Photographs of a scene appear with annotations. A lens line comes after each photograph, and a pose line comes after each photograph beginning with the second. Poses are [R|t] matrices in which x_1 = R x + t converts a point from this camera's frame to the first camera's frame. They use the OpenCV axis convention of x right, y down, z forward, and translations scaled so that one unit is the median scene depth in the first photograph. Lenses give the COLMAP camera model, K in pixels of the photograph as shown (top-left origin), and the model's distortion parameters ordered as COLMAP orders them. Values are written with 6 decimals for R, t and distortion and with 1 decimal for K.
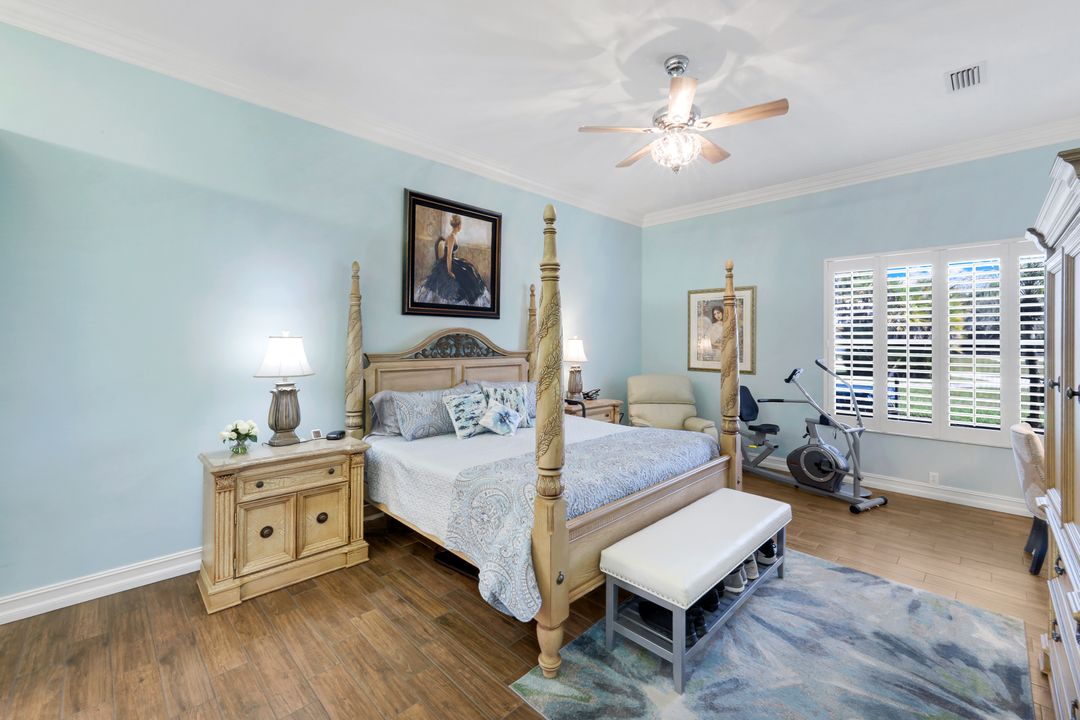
lens RADIAL K [[447.0, 0, 558.4], [0, 447.0, 344.1], [0, 0, 1]] dist [0.002377, -0.000290]
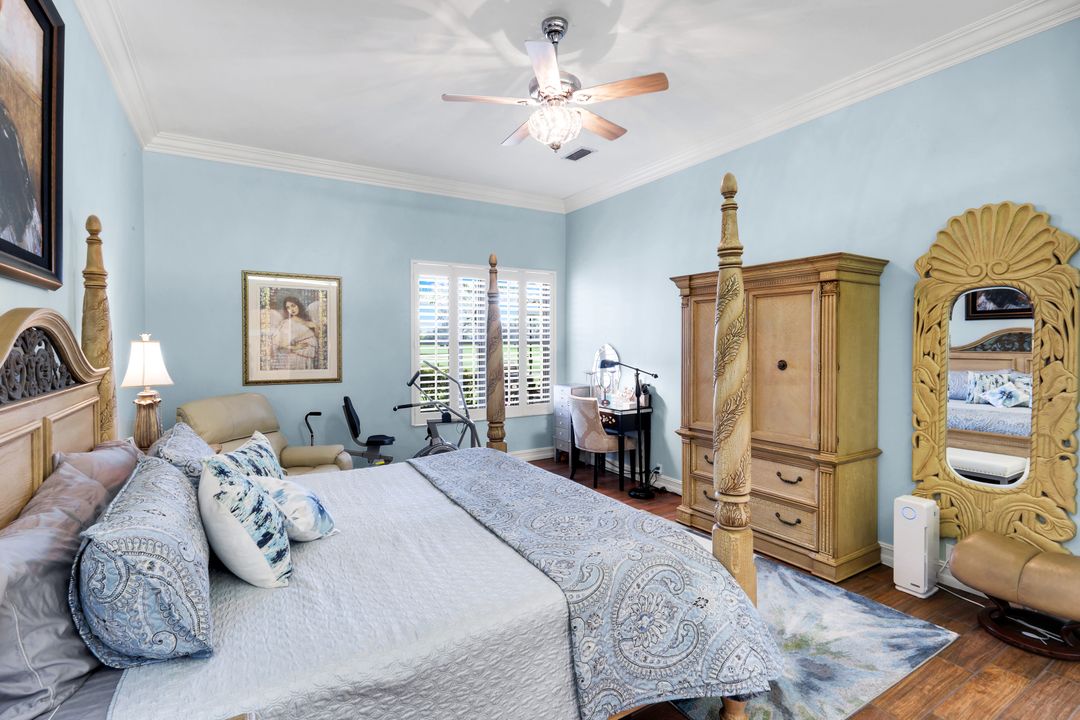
lens RADIAL K [[497.0, 0, 529.5], [0, 497.0, 355.0], [0, 0, 1]] dist [0.000336, -0.001222]
pose [[0.261003, -0.030820, 0.964846, -0.453939], [0.014336, 0.999504, 0.028049, -0.005465], [-0.965231, 0.006511, 0.261316, 0.504801]]
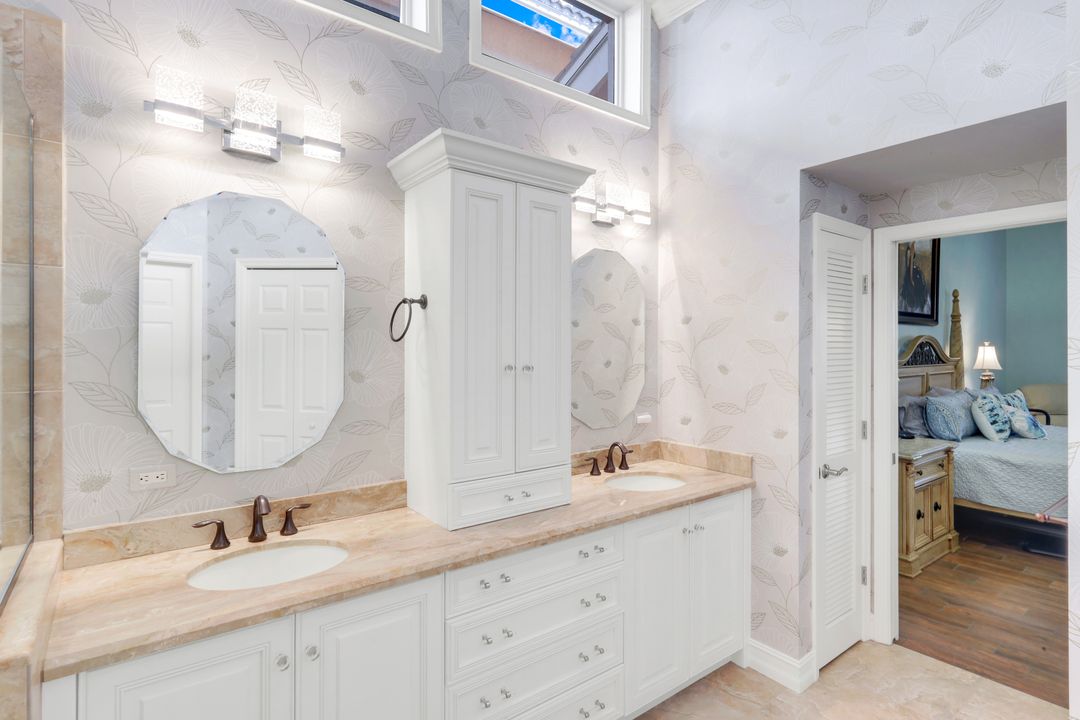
lens RADIAL K [[549.0, 0, 540.1], [0, 549.0, 350.6], [0, 0, 1]] dist [0.004113, 0.001195]
pose [[0.988548, -0.008075, -0.150691, -0.831635], [0.007247, 0.999955, -0.006048, -0.000376], [0.150733, 0.004887, 0.988562, -0.333348]]
